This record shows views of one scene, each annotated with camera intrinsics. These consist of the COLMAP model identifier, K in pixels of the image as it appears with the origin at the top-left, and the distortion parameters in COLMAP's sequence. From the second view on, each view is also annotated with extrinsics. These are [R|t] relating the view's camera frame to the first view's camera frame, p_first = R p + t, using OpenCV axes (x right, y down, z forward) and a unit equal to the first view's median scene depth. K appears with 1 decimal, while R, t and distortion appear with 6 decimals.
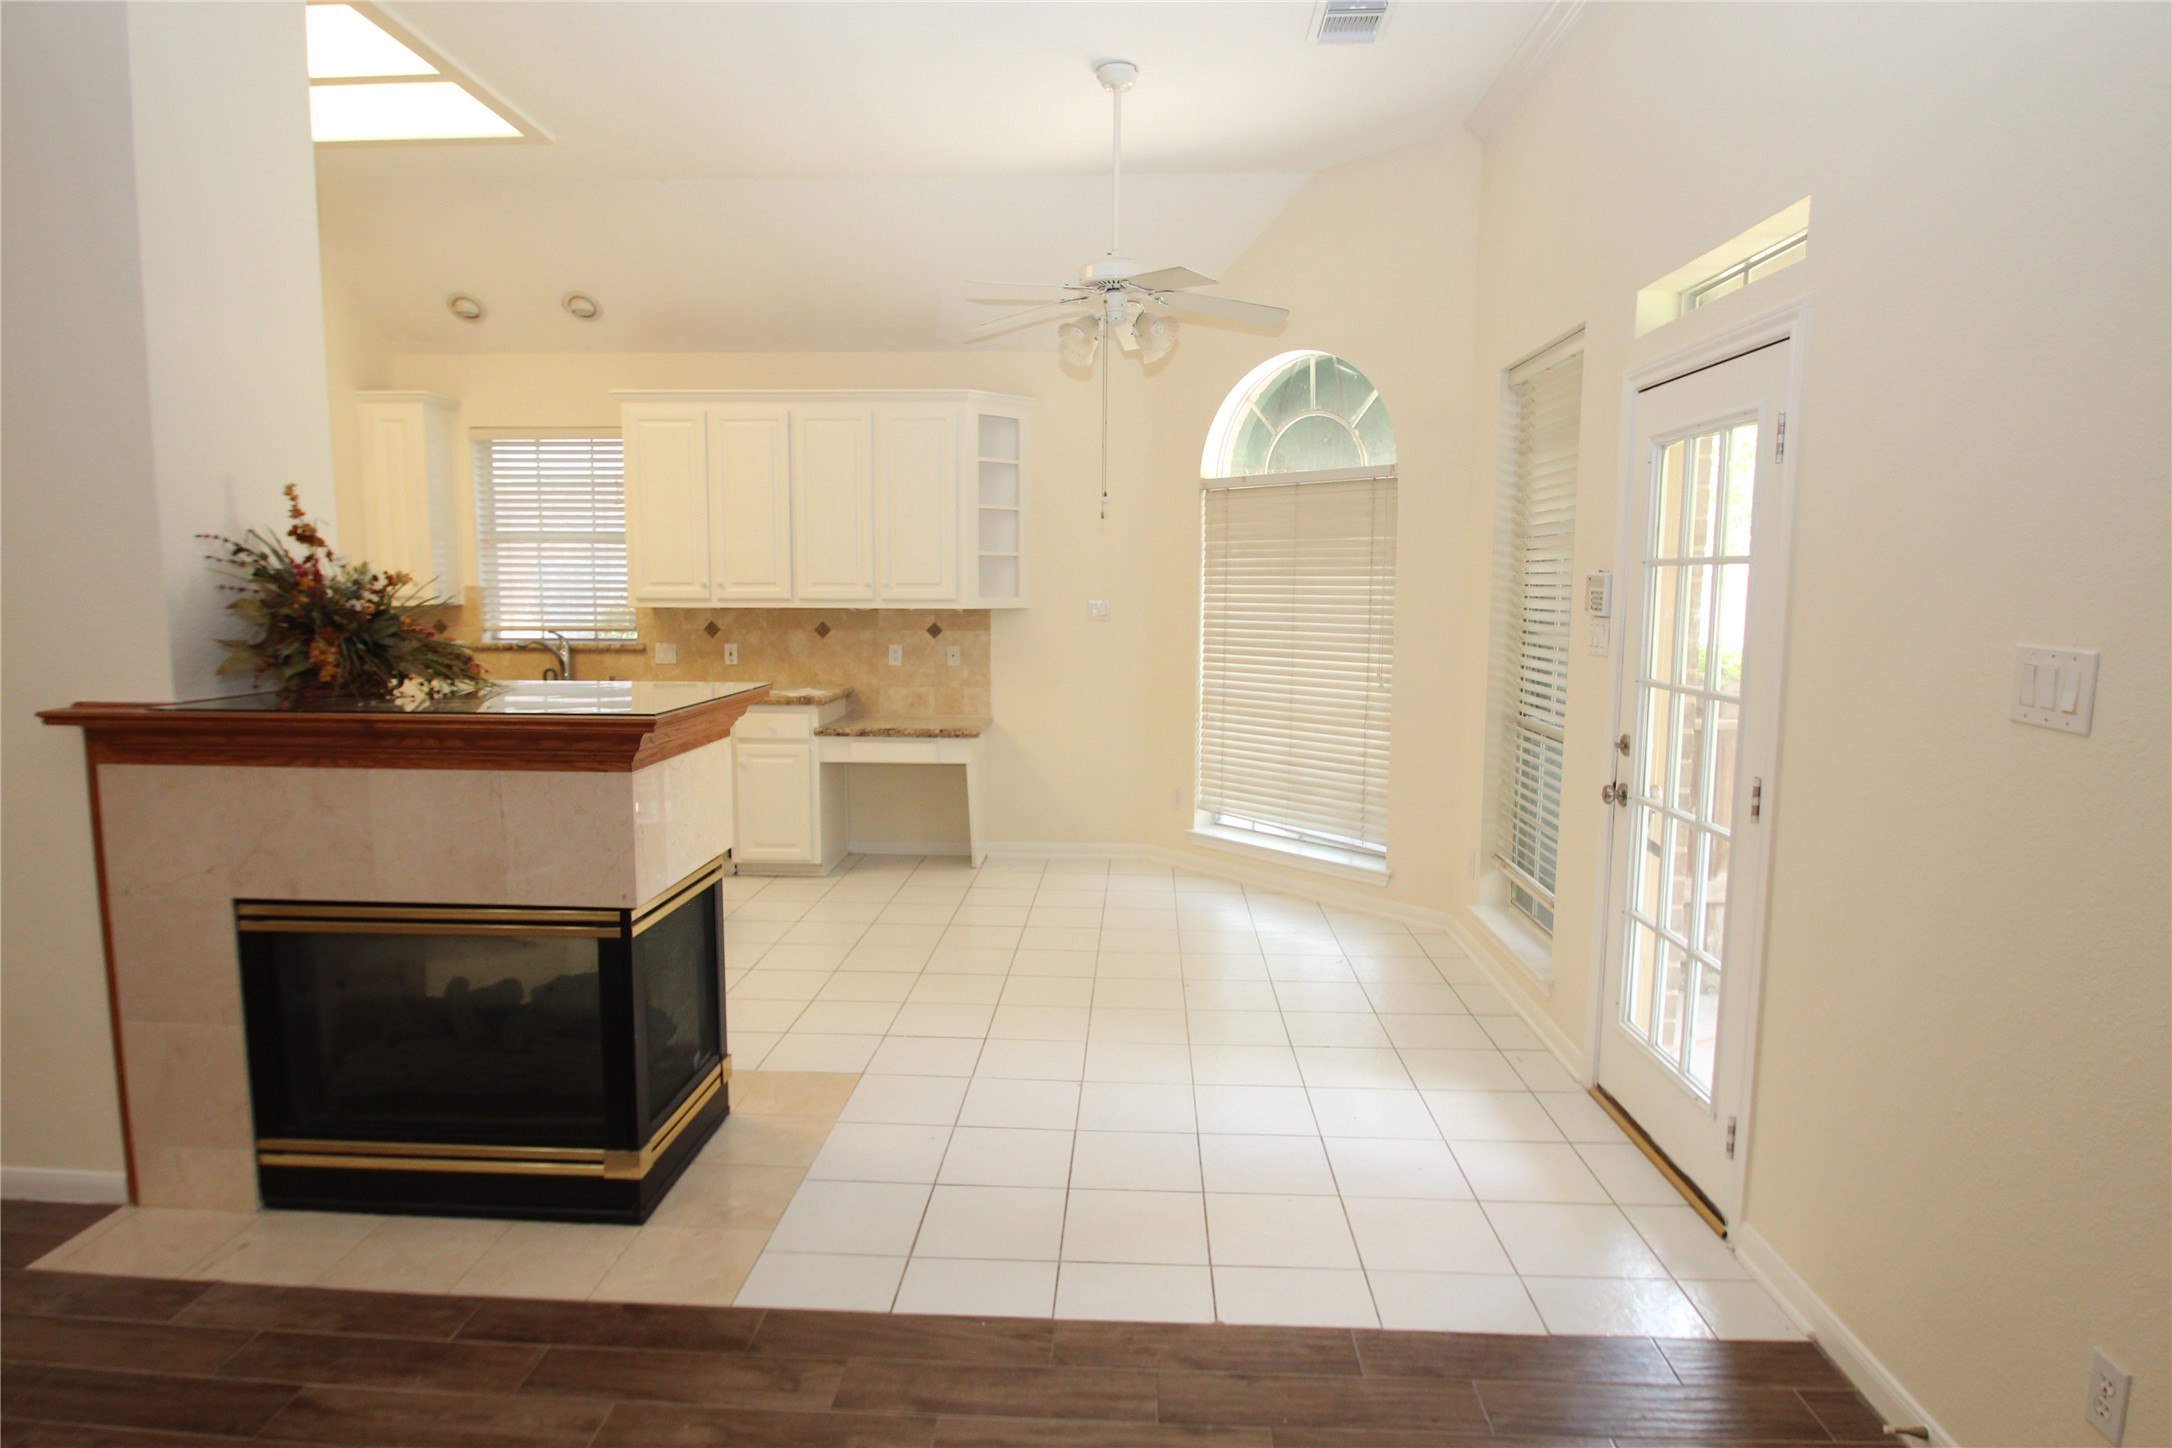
lens RADIAL K [[1235.6, 0, 1080.5], [0, 1235.6, 730.1], [0, 0, 1]] dist [-0.017273, -0.008313]
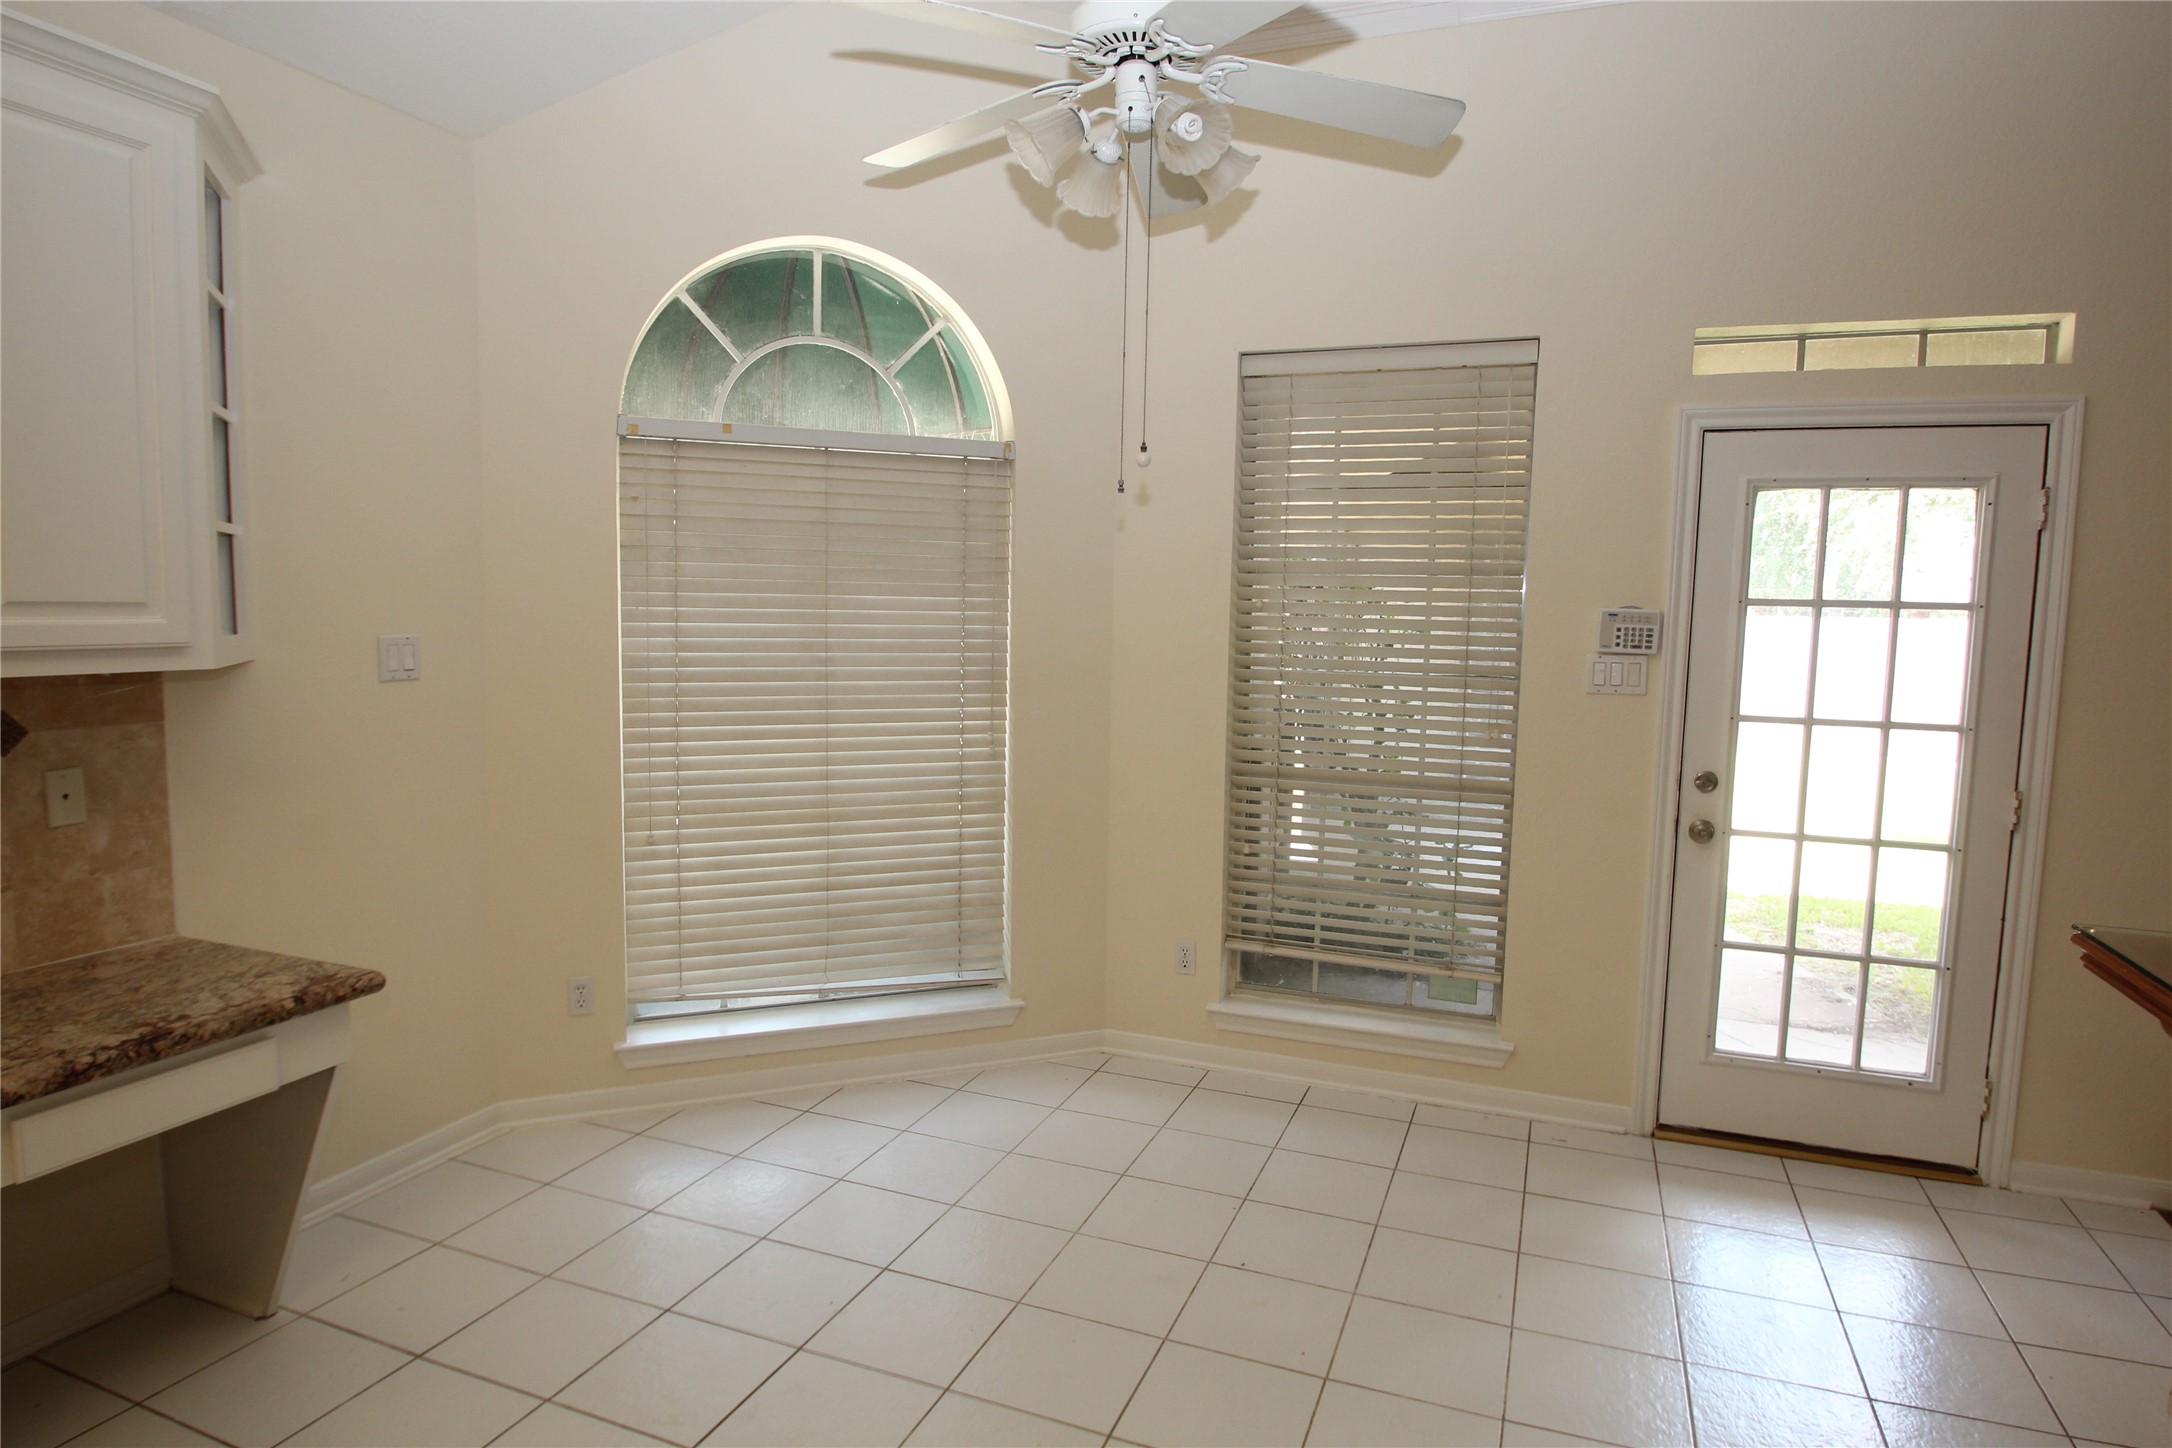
lens RADIAL K [[1235.6, 0, 1080.5], [0, 1235.6, 730.1], [0, 0, 1]] dist [-0.017273, -0.008313]
pose [[0.323396, -0.092583, 0.941723, -0.362604], [0.095418, 0.993320, 0.064889, -0.078524], [-0.941440, 0.068873, 0.330070, 0.626711]]
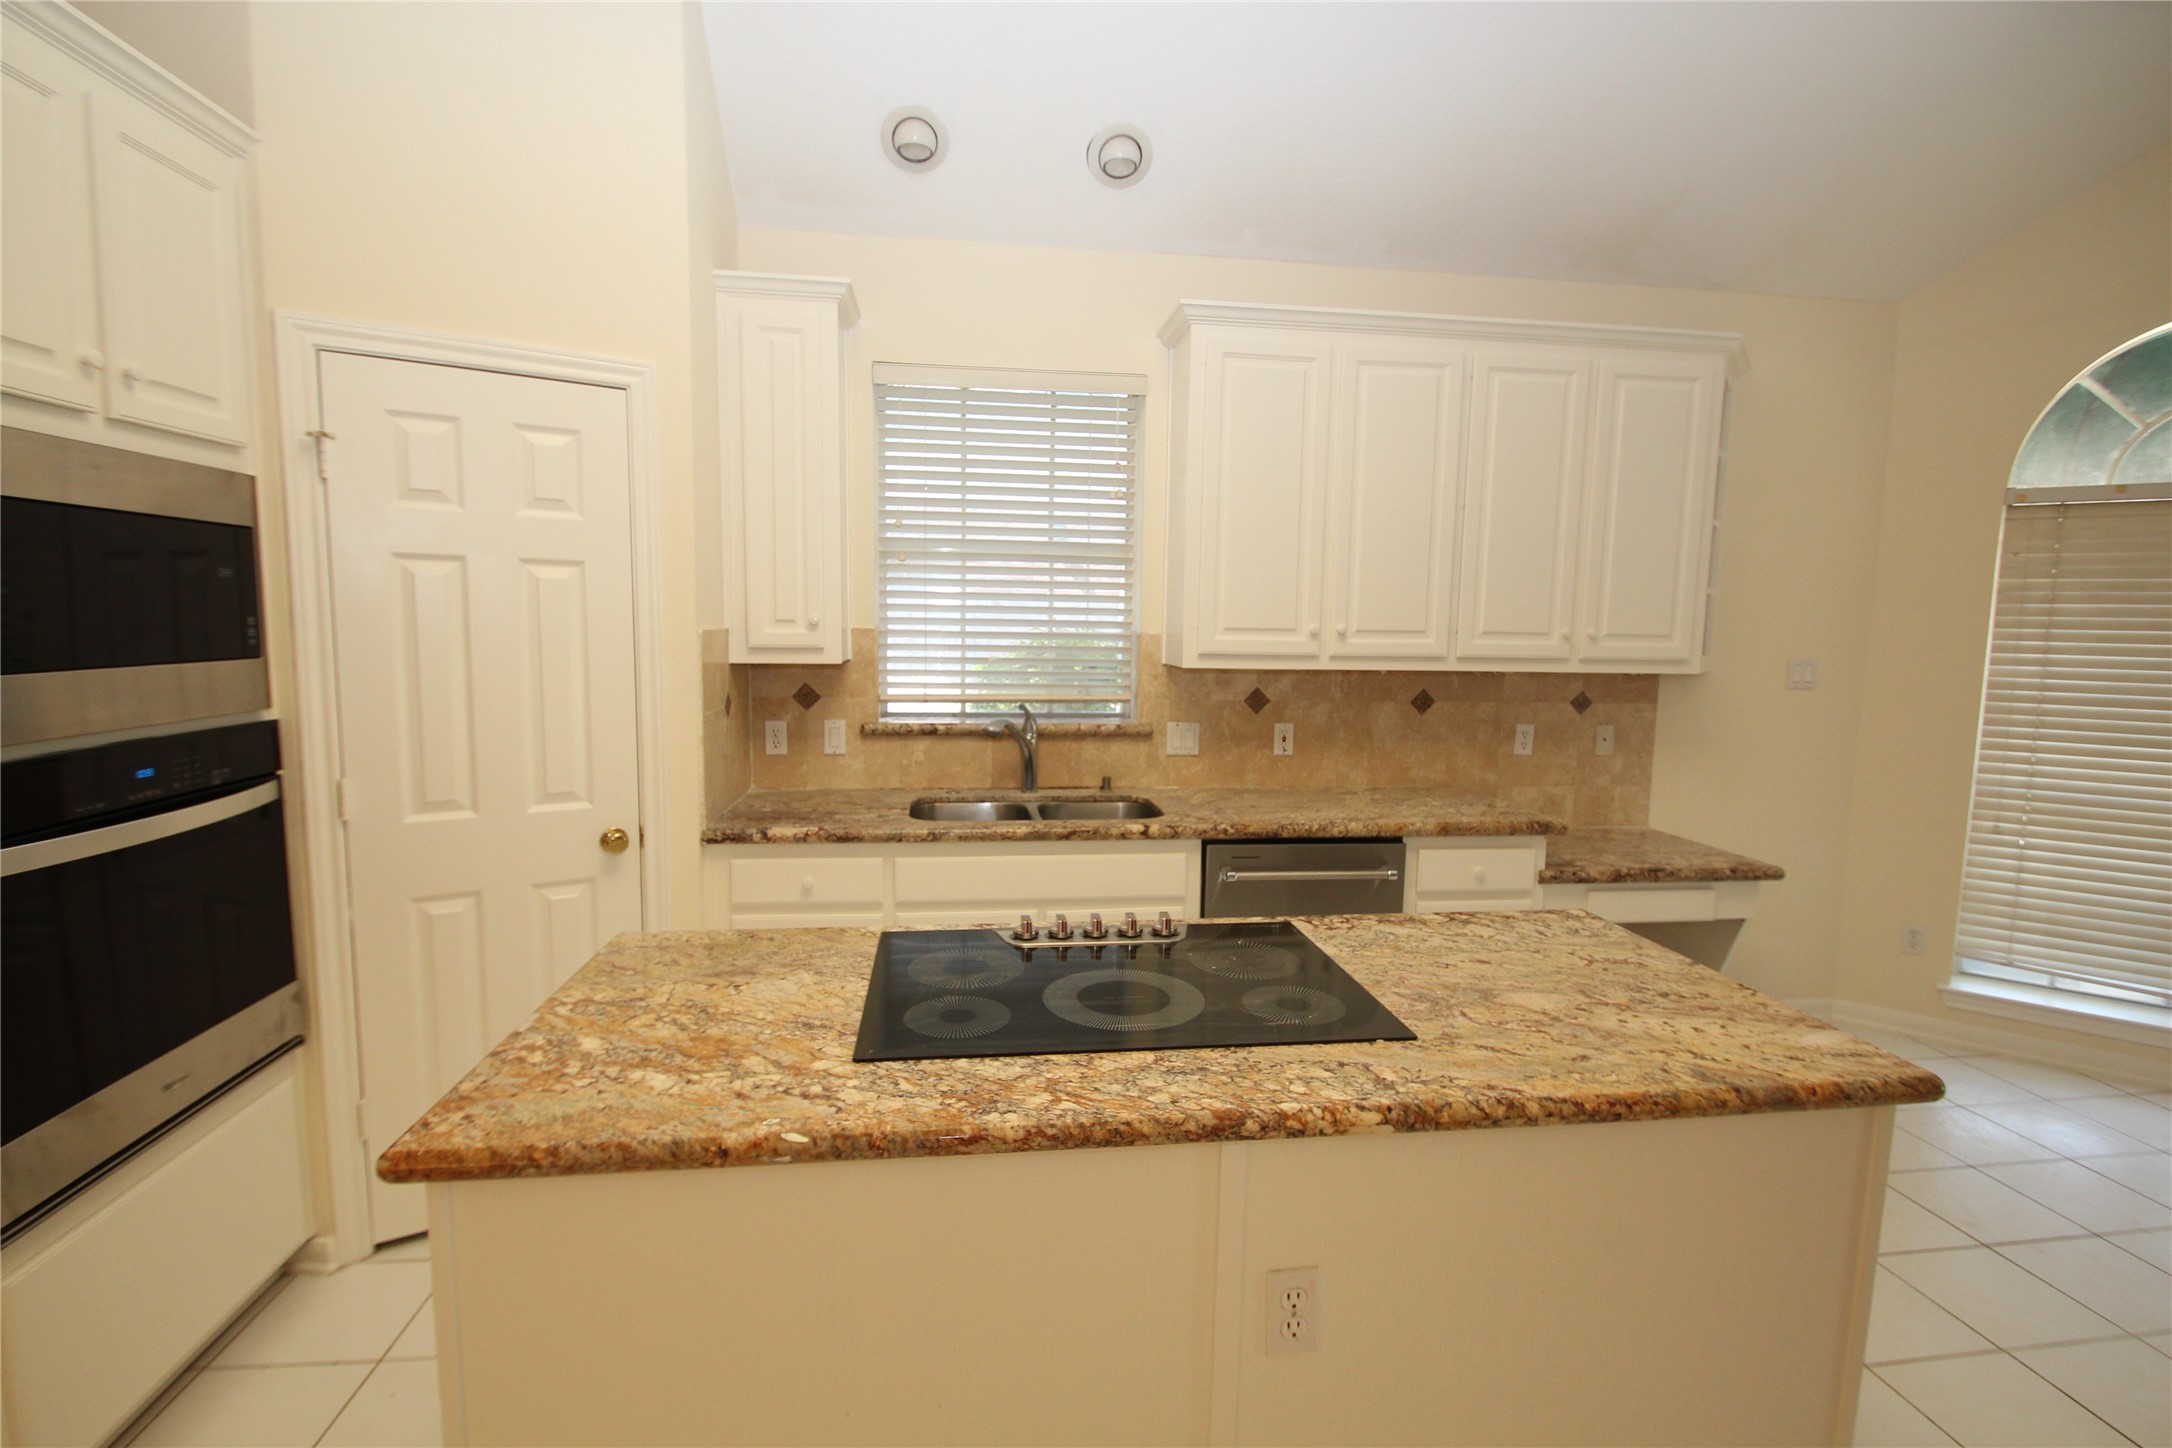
lens RADIAL K [[1006.0, 0, 1082.7], [0, 1006.0, 727.9], [0, 0, 1]] dist [0.010078, -0.016461]
pose [[0.984601, -0.007553, 0.174651, -0.507499], [0.009321, 0.999913, -0.009306, -0.067615], [-0.174566, 0.010790, 0.984586, 0.532504]]
